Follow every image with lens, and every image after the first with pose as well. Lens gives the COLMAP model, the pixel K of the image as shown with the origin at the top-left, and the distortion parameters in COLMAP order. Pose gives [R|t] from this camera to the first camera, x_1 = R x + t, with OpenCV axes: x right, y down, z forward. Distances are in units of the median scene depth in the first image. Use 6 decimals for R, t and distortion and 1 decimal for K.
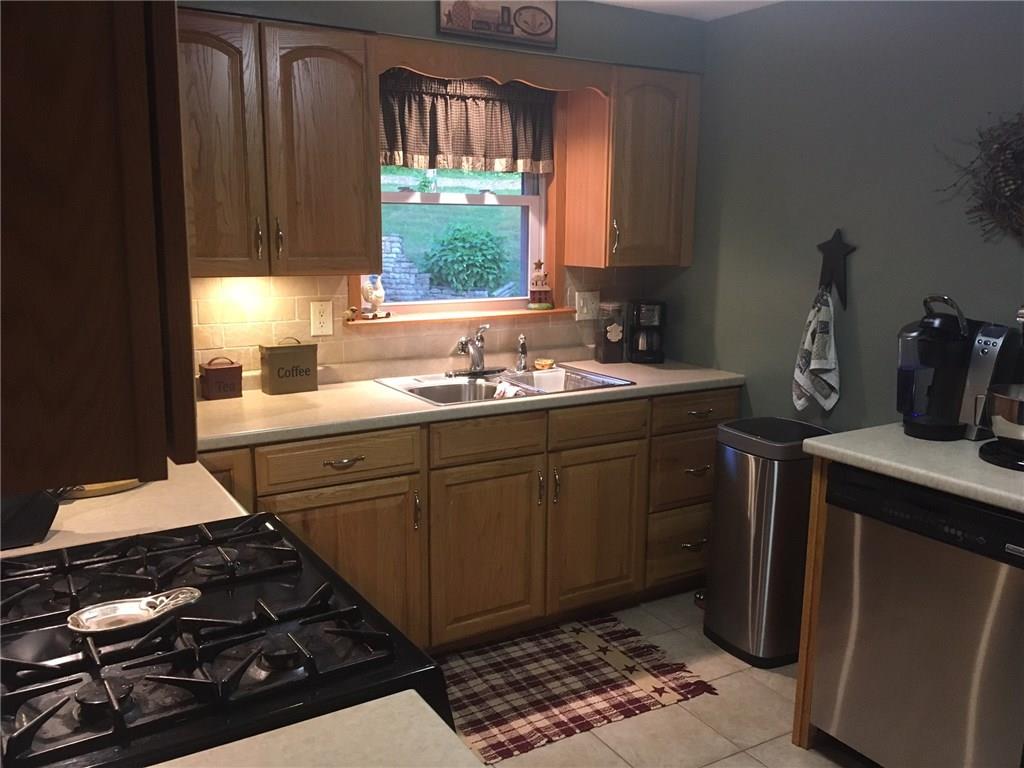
lens RADIAL K [[873.8, 0, 512.4], [0, 873.8, 383.7], [0, 0, 1]] dist [0.067037, -0.107128]
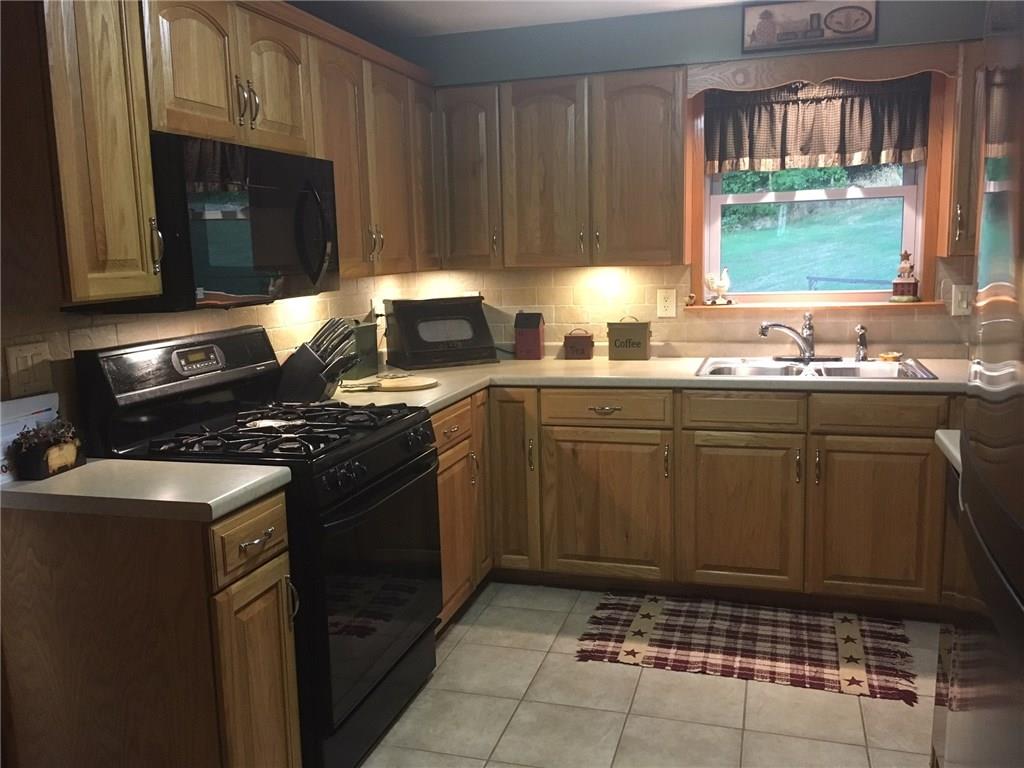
lens RADIAL K [[873.8, 0, 510.9], [0, 873.8, 383.8], [0, 0, 1]] dist [0.067037, -0.107128]
pose [[0.666437, 0.085852, -0.740602, 0.568572], [-0.099750, 0.994685, 0.025544, 0.028291], [0.738859, 0.056852, 0.671458, 0.032578]]
